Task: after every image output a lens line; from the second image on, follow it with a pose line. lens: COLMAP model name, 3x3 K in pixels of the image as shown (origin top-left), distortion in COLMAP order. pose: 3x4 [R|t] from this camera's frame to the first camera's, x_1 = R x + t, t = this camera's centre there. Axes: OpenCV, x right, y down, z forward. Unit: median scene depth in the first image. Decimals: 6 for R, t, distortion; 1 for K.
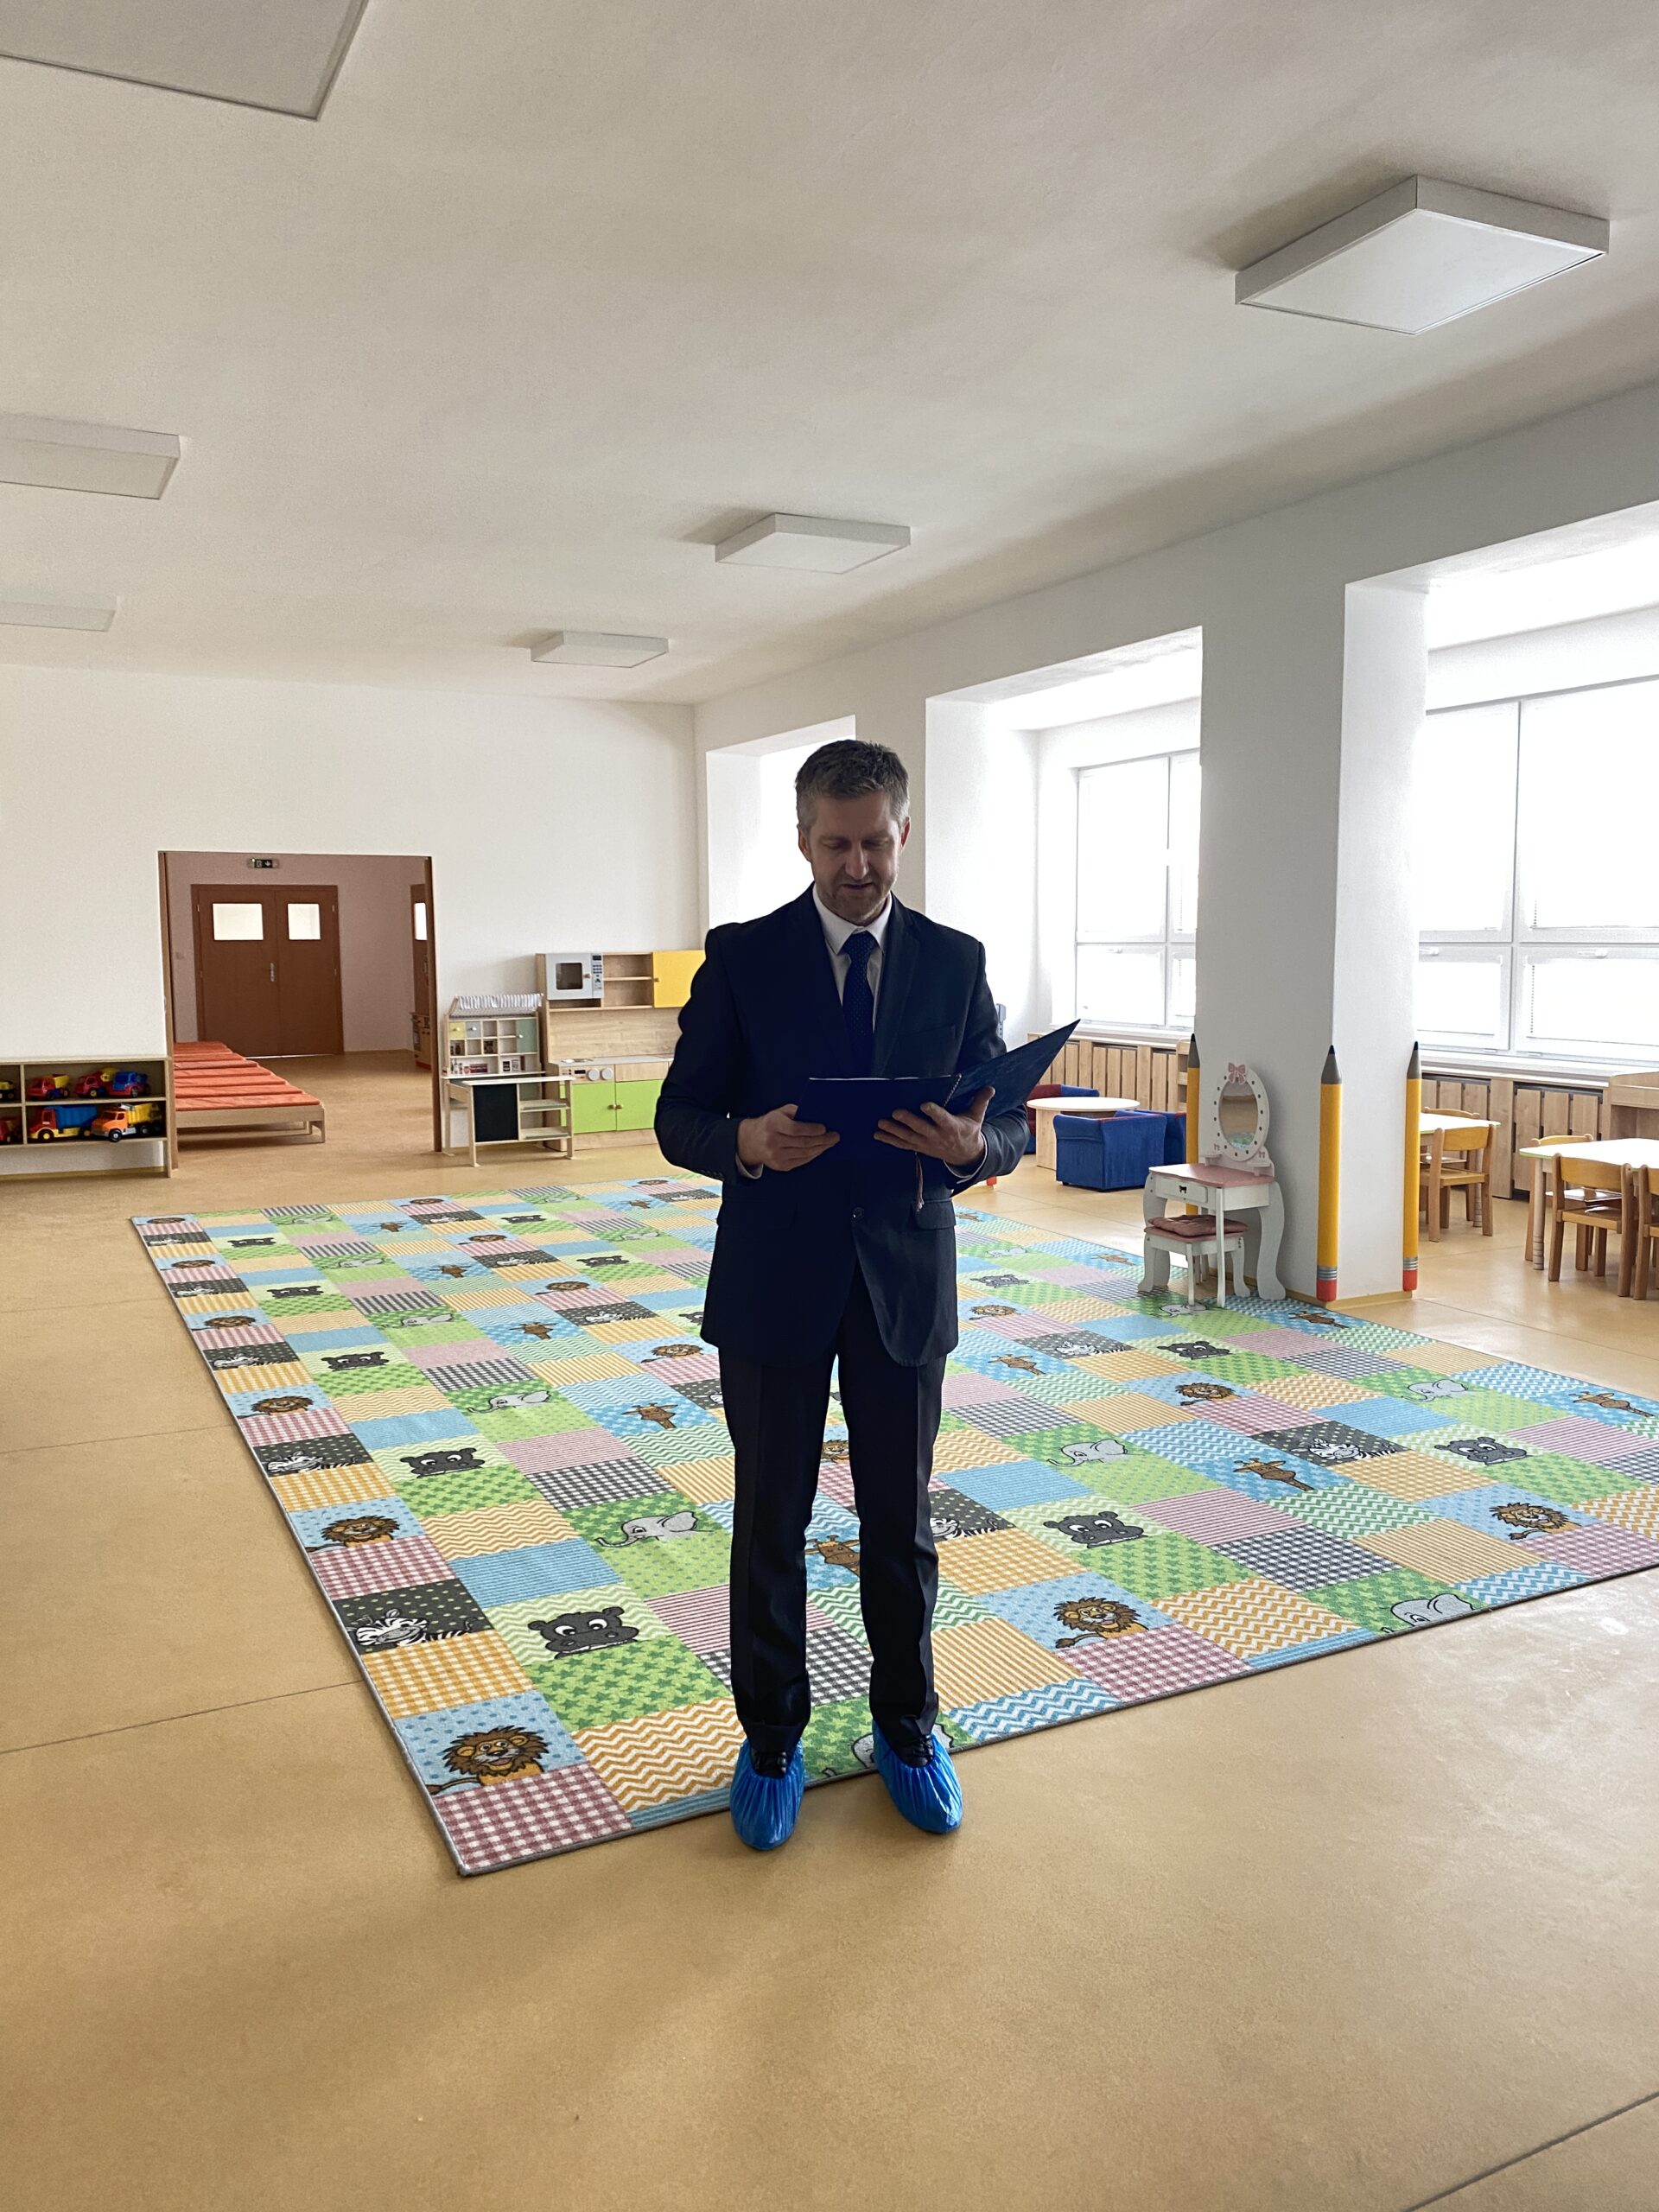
lens RADIAL K [[1672.3, 0, 838.7], [0, 1672.3, 1099.3], [0, 0, 1]] dist [0.173426, -0.389927]
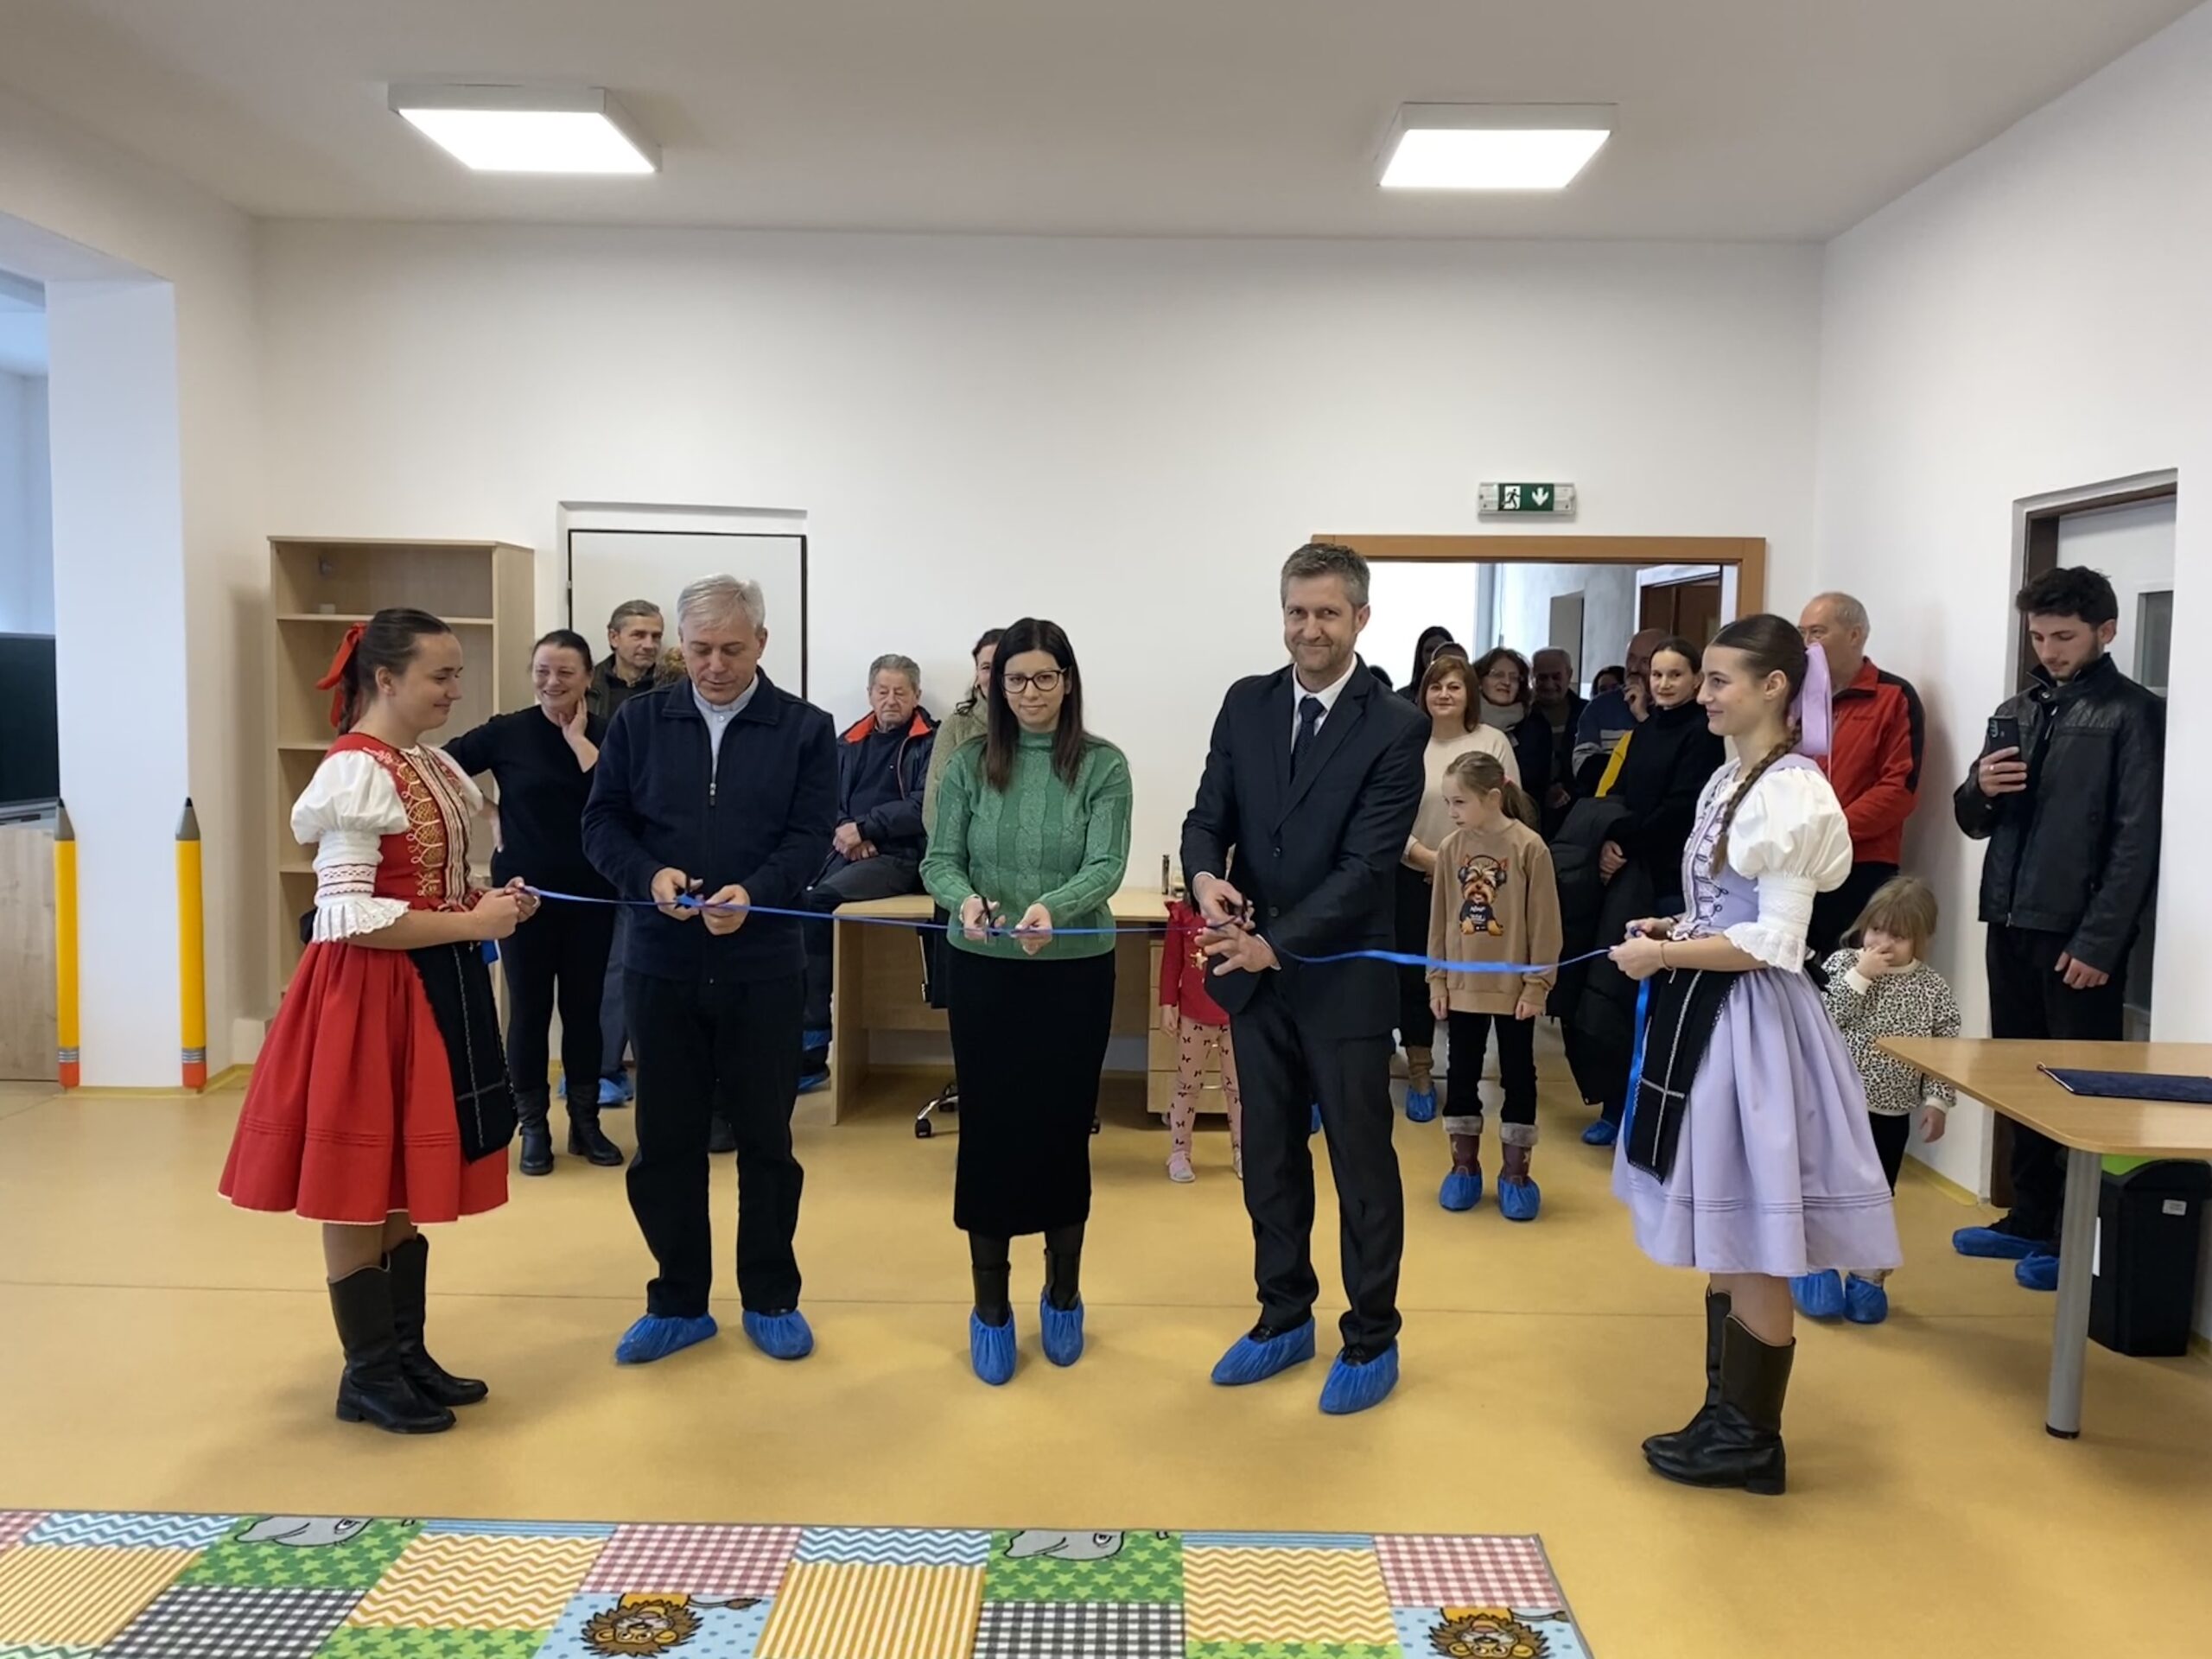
lens RADIAL K [[1841.7, 0, 1103.7], [0, 1841.7, 790.7], [0, 0, 1]] dist [0.025821, -0.008559]
pose [[-0.883129, -0.035807, 0.467761, -0.468841], [0.035898, 0.989001, 0.143483, -0.191531], [-0.467754, 0.143506, -0.872131, 1.913370]]
